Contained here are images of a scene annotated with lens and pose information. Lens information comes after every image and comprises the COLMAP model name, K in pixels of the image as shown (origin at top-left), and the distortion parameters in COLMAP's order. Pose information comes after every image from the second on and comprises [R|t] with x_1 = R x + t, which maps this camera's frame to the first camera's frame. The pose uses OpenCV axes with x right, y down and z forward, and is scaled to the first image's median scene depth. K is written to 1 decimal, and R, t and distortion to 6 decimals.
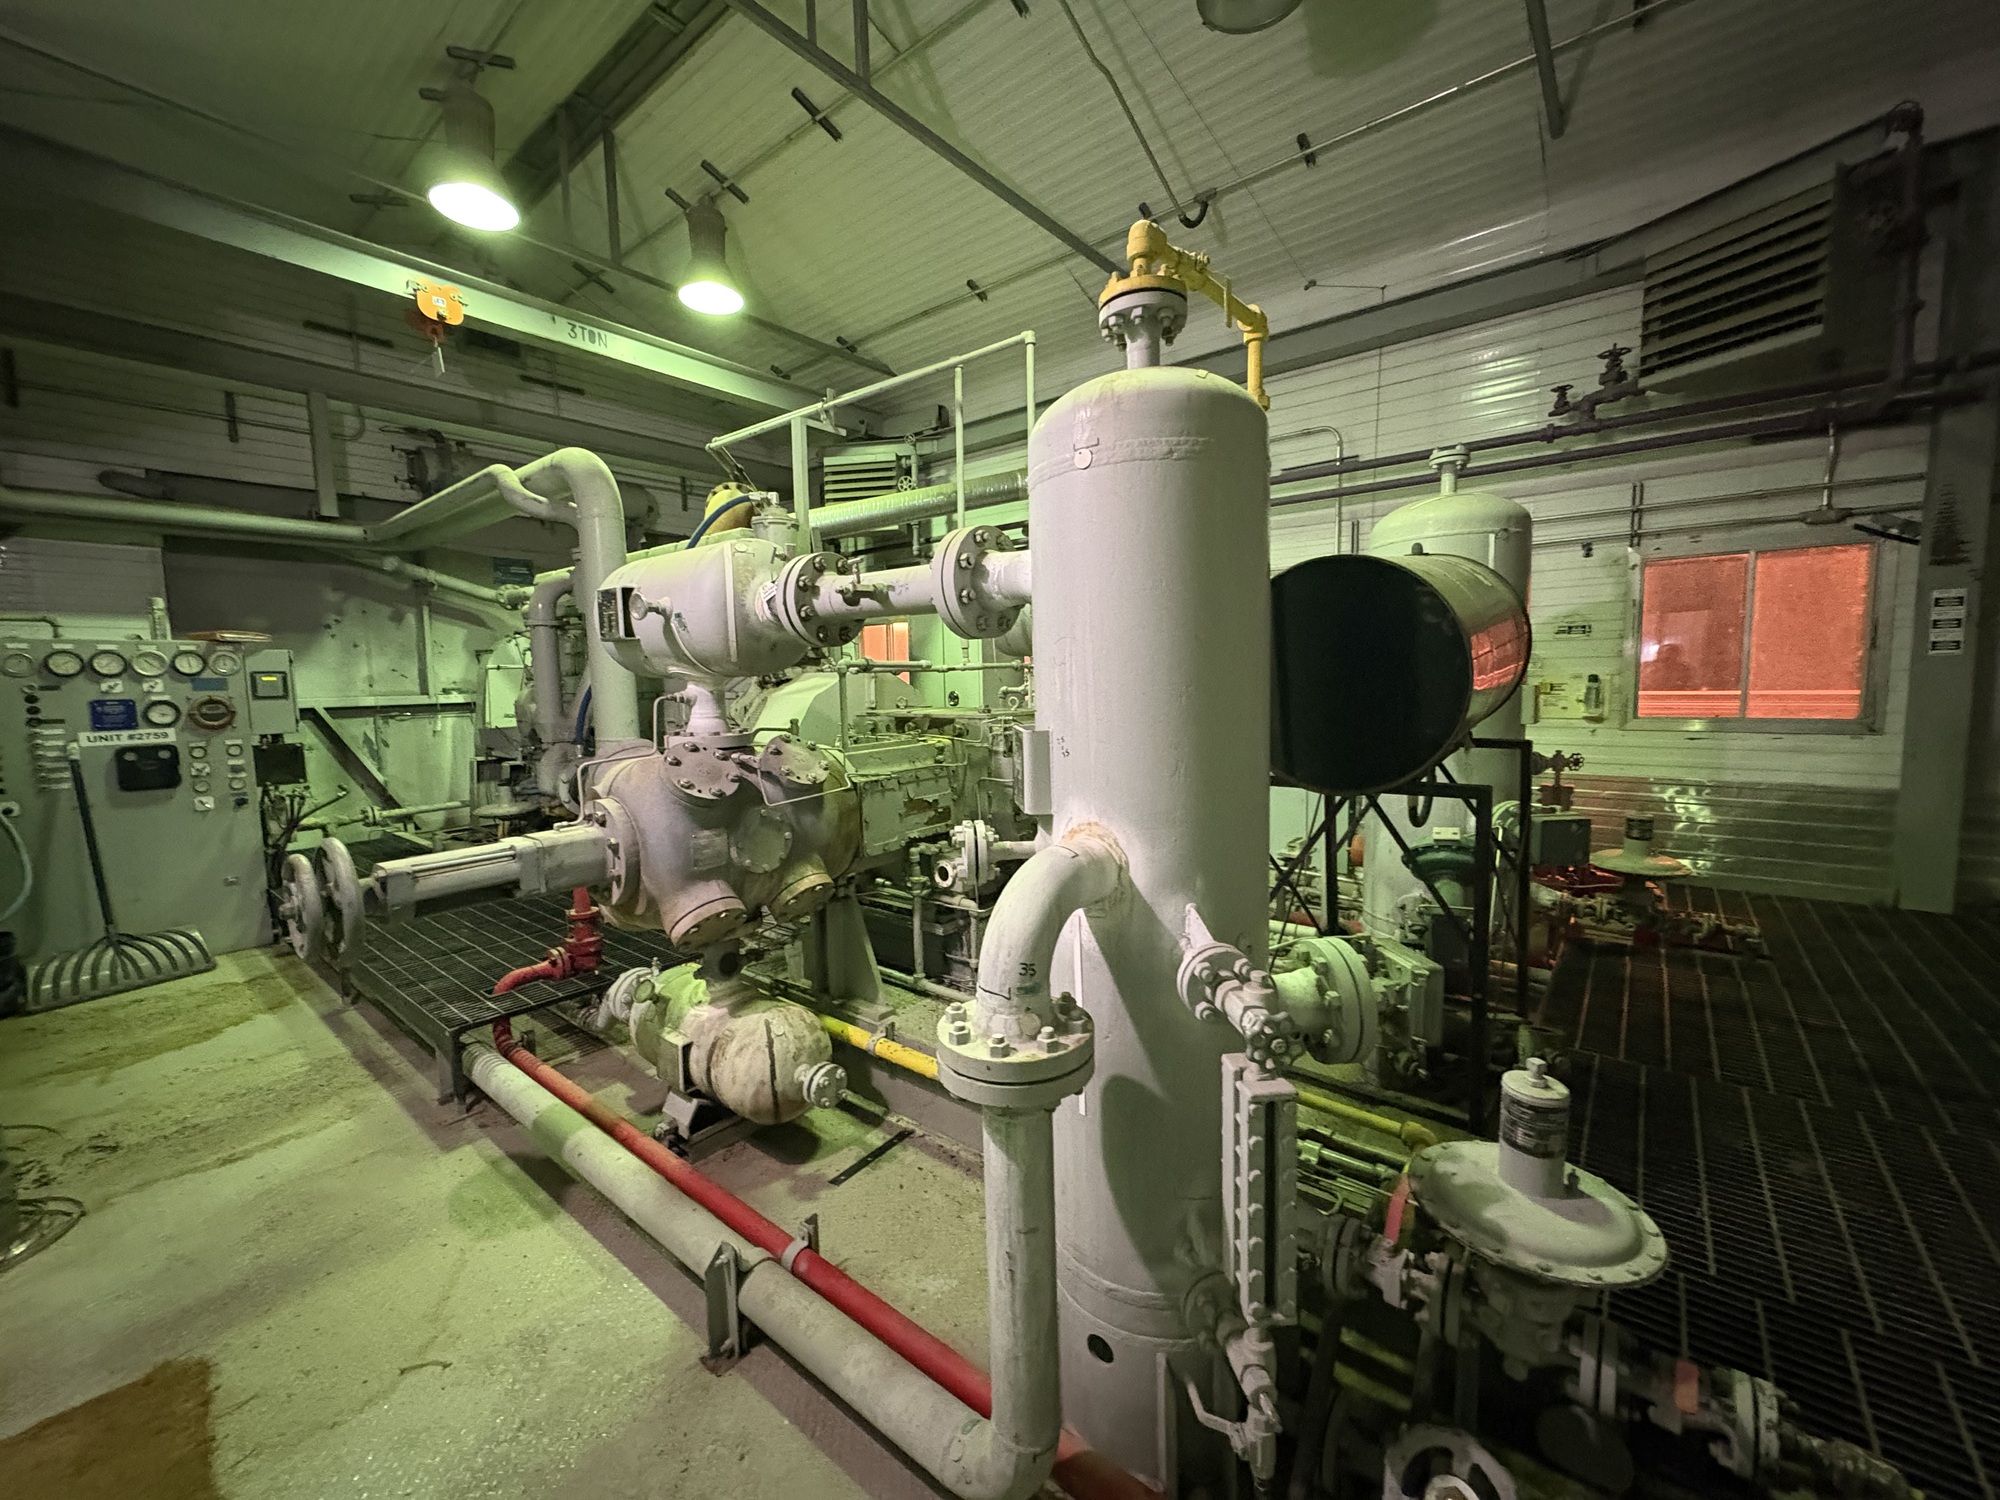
lens RADIAL K [[797.8, 0, 997.1], [0, 797.8, 751.3], [0, 0, 1]] dist [0.001584, -0.000127]
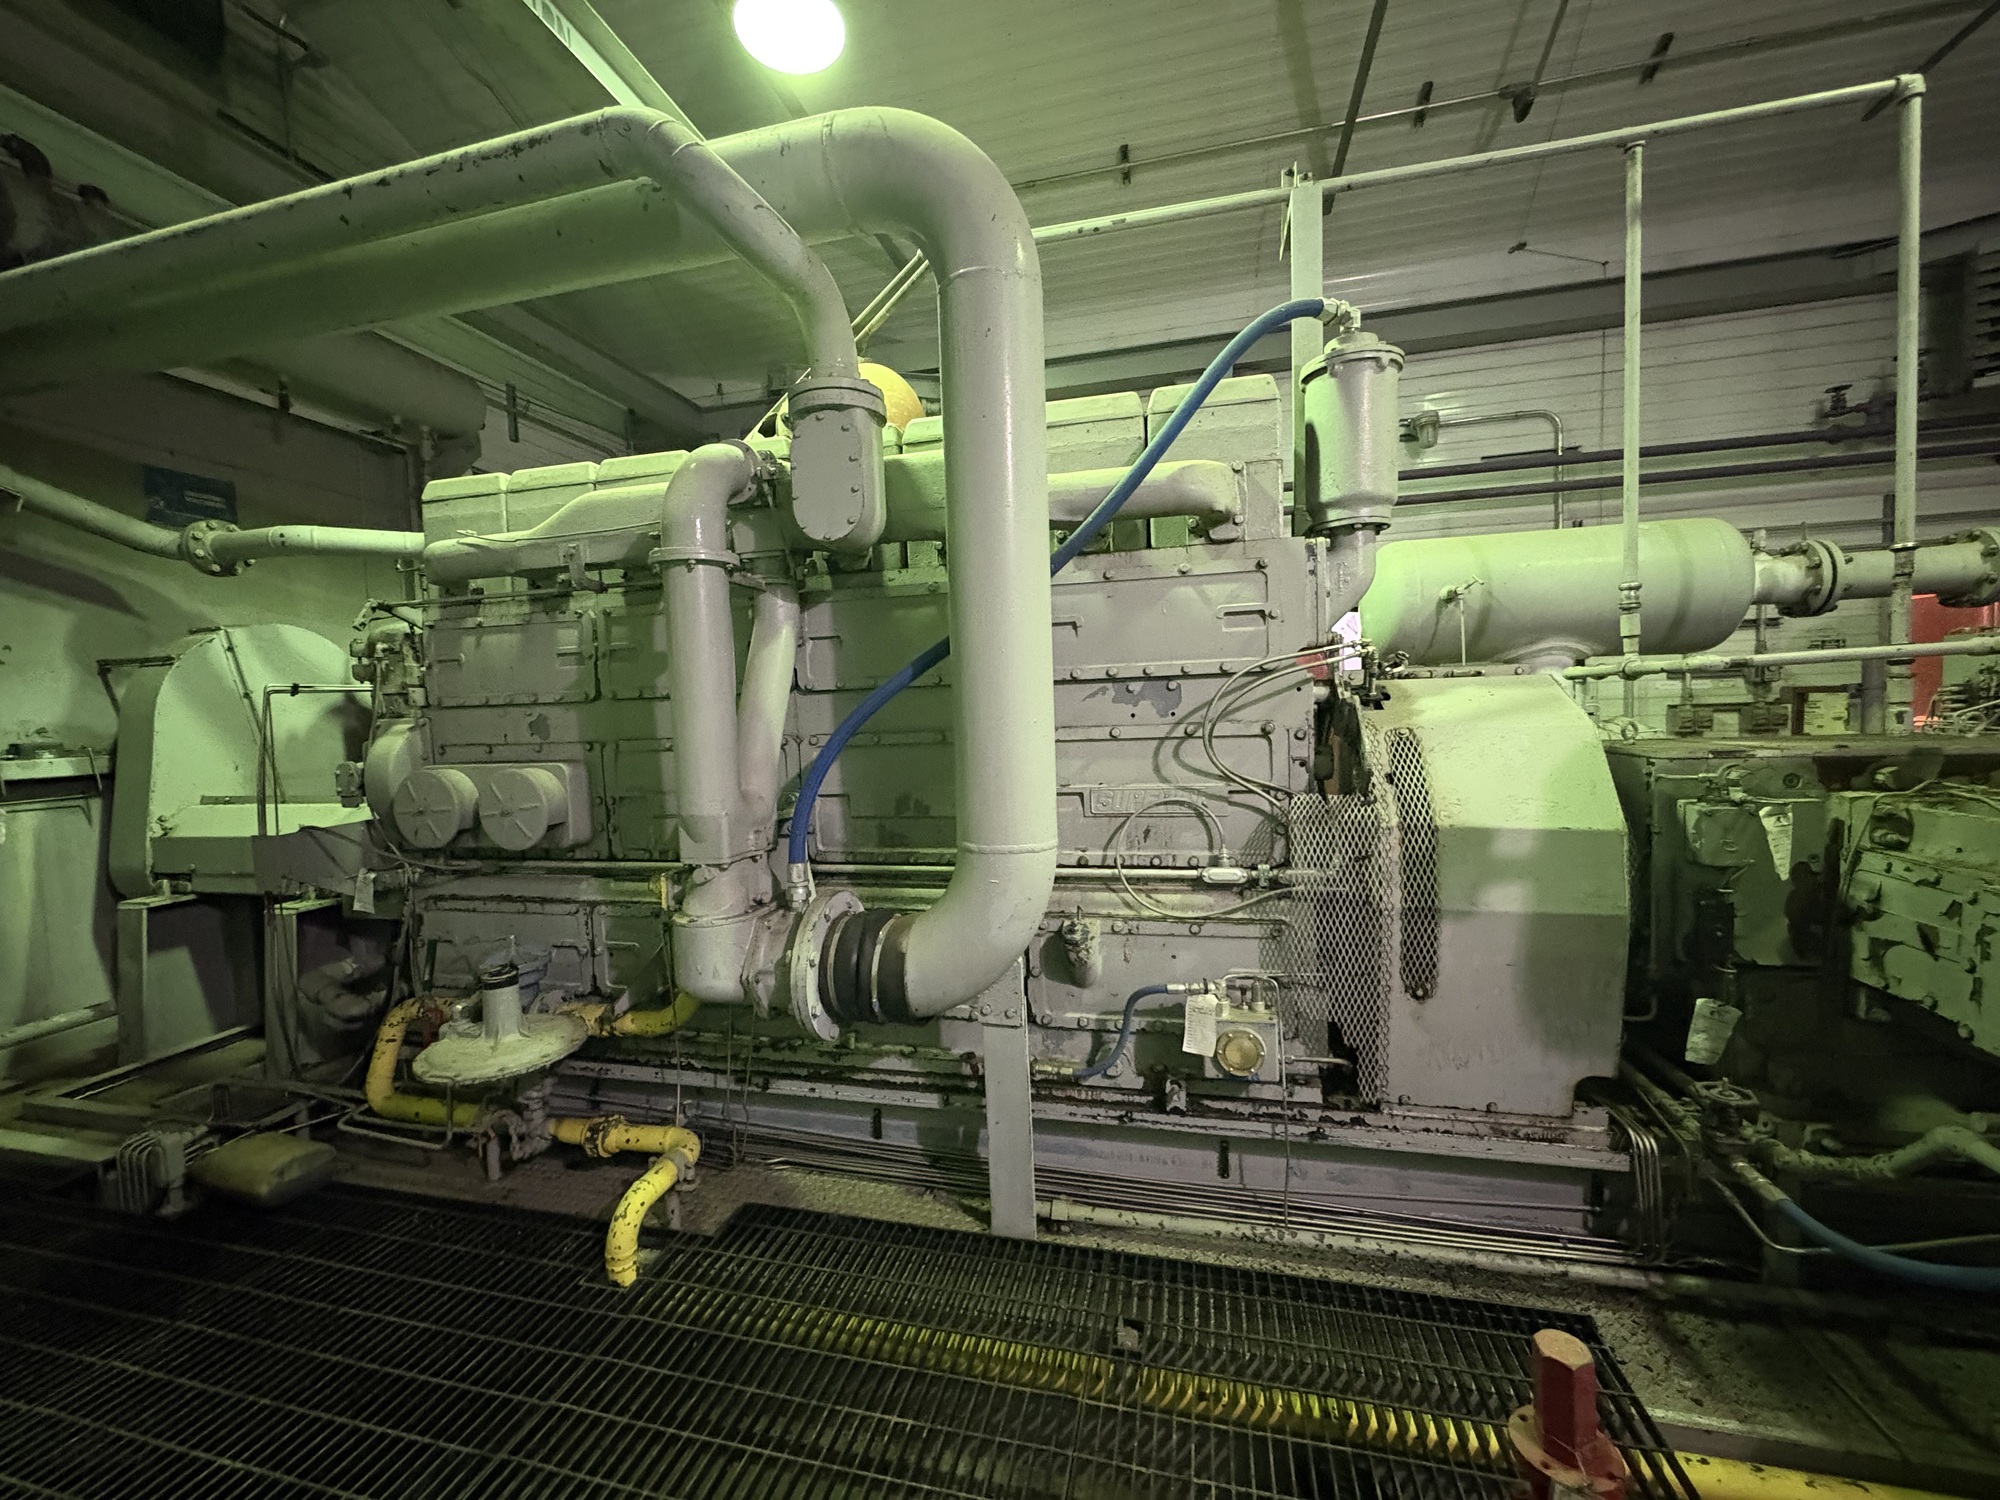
lens RADIAL K [[797.8, 0, 997.3], [0, 797.8, 751.2], [0, 0, 1]] dist [0.001584, -0.000127]
pose [[0.903745, -0.033296, 0.426773, -0.619648], [0.056864, 0.997473, -0.042597, -0.042676], [-0.424277, 0.062765, 0.903355, 0.602395]]
